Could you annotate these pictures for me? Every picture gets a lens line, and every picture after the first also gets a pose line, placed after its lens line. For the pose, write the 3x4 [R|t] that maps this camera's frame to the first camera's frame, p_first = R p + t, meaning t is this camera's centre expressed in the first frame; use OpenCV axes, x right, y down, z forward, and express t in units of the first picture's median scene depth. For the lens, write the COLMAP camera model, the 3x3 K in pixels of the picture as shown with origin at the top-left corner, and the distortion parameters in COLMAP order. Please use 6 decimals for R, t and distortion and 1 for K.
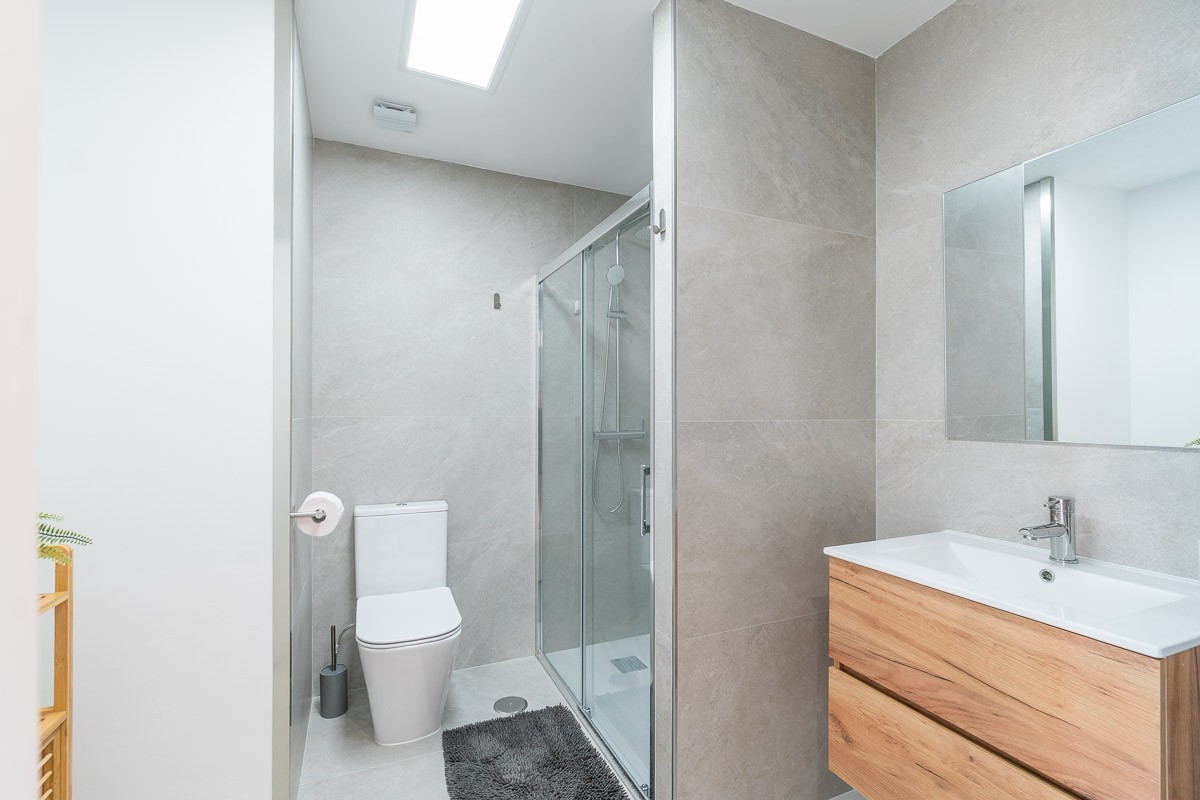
lens RADIAL K [[524.0, 0, 573.9], [0, 524.0, 414.8], [0, 0, 1]] dist [-0.007548, 0.003089]
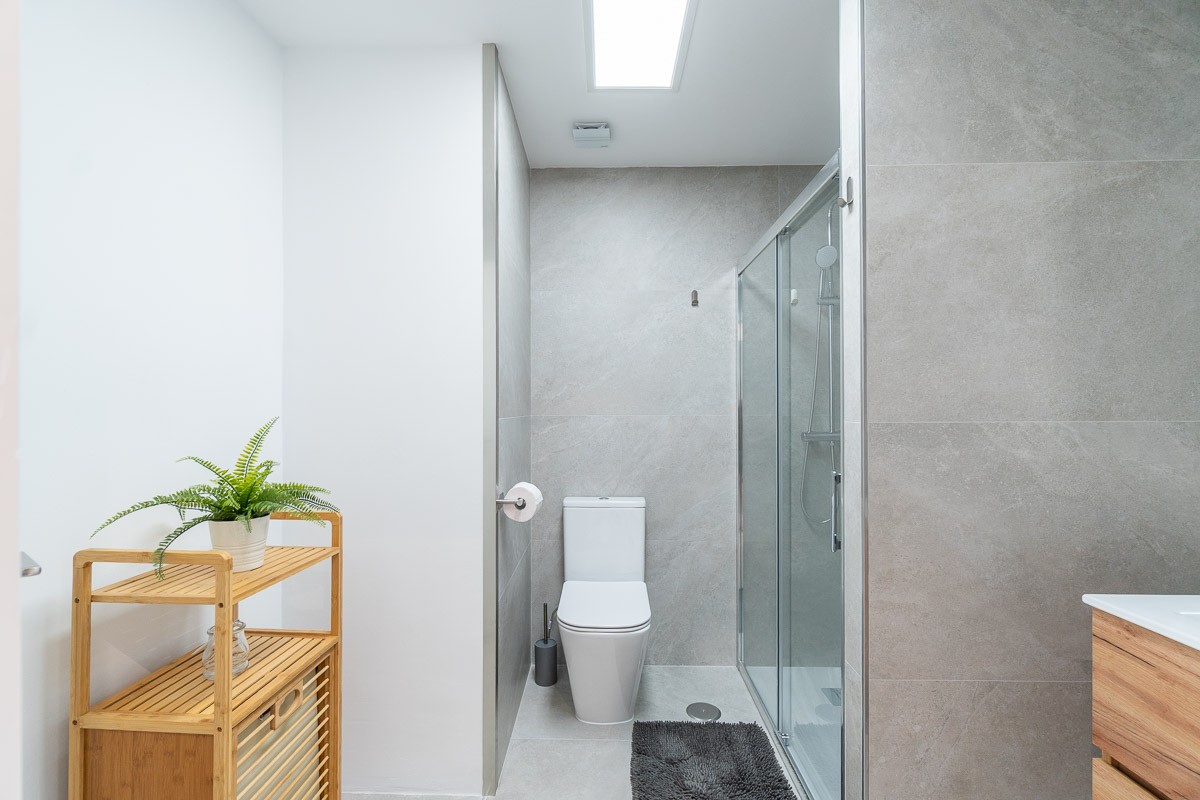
lens RADIAL K [[524.0, 0, 578.4], [0, 524.0, 412.1], [0, 0, 1]] dist [-0.007548, 0.003089]
pose [[0.909018, -0.003086, -0.416745, 0.118434], [0.002670, 0.999995, -0.001581, -0.004078], [0.416748, 0.000324, 0.909022, 0.026458]]
